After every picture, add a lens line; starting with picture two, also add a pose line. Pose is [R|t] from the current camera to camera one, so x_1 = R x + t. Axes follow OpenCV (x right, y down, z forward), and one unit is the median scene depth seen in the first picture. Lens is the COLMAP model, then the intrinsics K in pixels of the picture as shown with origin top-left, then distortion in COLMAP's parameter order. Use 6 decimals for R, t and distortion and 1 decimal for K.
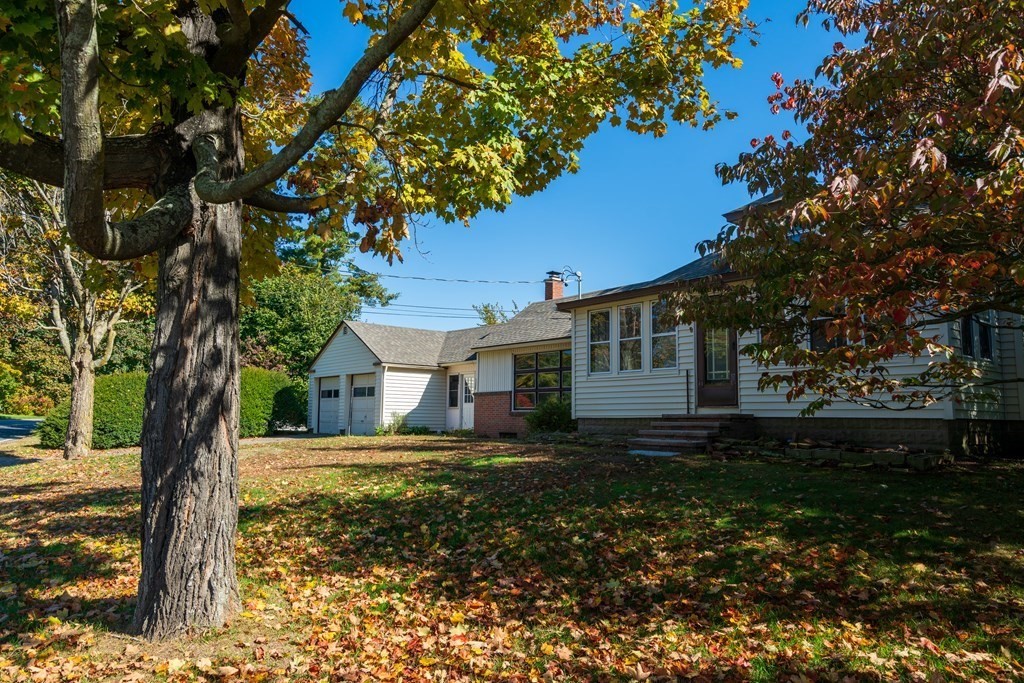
lens RADIAL K [[704.5, 0, 512.0], [0, 704.5, 341.5], [0, 0, 1]] dist [0.000095, 0.000006]
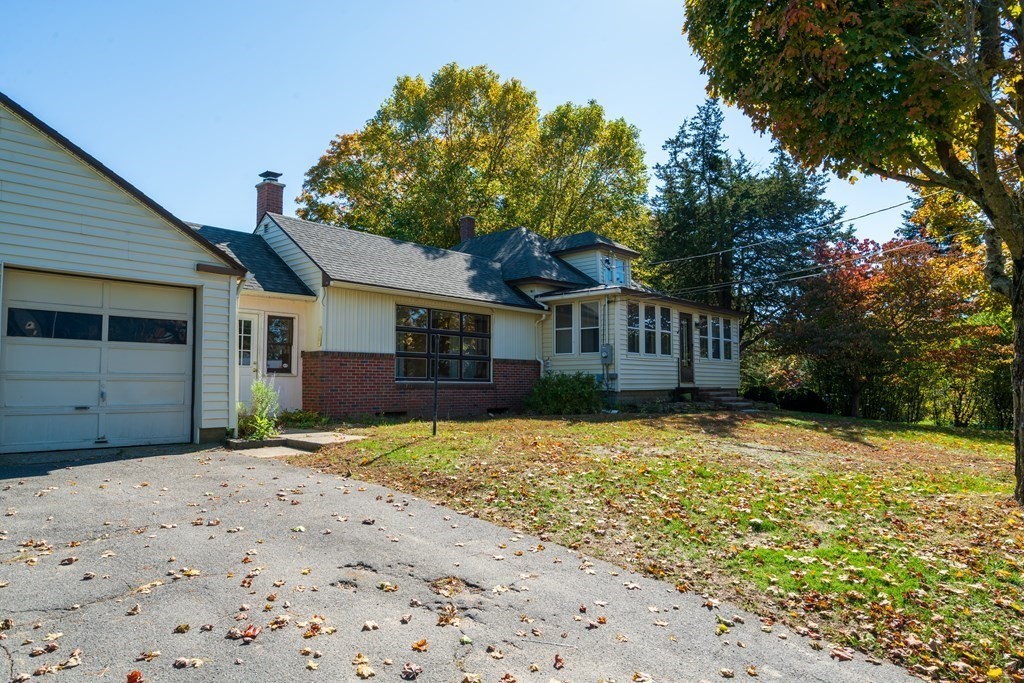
lens RADIAL K [[704.5, 0, 512.0], [0, 704.5, 341.5], [0, 0, 1]] dist [0.000095, 0.000006]
pose [[-0.203416, 0.059692, 0.977271, -1.027205], [-0.103201, 0.991272, -0.082028, 0.146200], [-0.973638, -0.117541, -0.195480, 1.445672]]
